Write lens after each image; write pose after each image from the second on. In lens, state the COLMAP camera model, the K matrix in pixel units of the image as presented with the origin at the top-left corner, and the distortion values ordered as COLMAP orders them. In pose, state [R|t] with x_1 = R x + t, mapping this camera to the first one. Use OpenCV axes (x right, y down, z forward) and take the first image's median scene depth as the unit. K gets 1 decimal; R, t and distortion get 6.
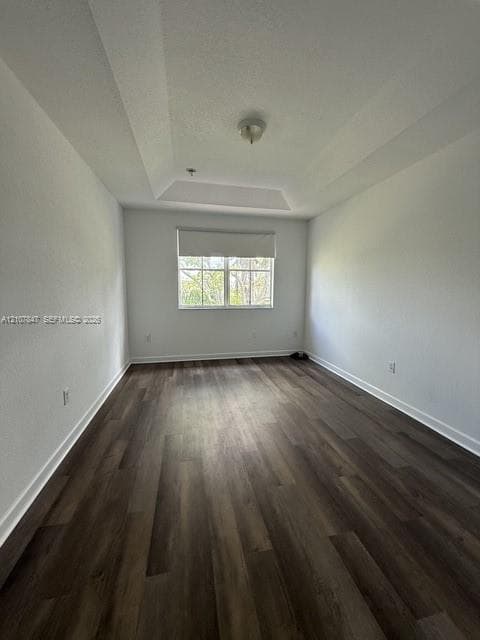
lens RADIAL K [[257.4, 0, 240.0], [0, 257.4, 320.0], [0, 0, 1]] dist [0.000853, 0.000248]
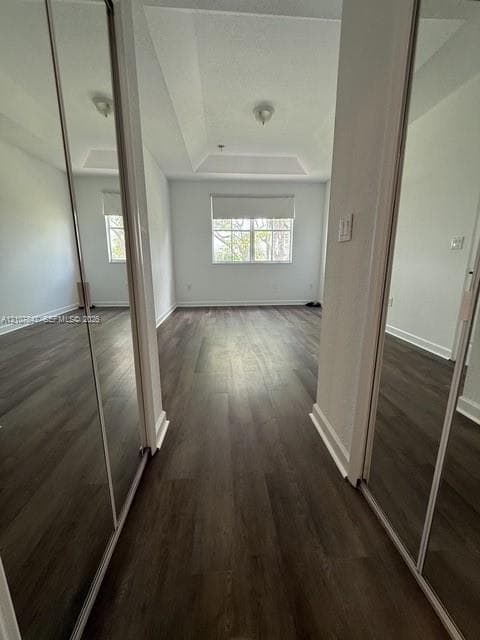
lens RADIAL K [[257.4, 0, 240.0], [0, 257.4, 320.0], [0, 0, 1]] dist [0.000853, 0.000248]
pose [[0.990678, 0.018295, -0.134993, 0.065767], [-0.004271, 0.994625, 0.103454, 0.101412], [0.136160, -0.101913, 0.985431, -0.235998]]
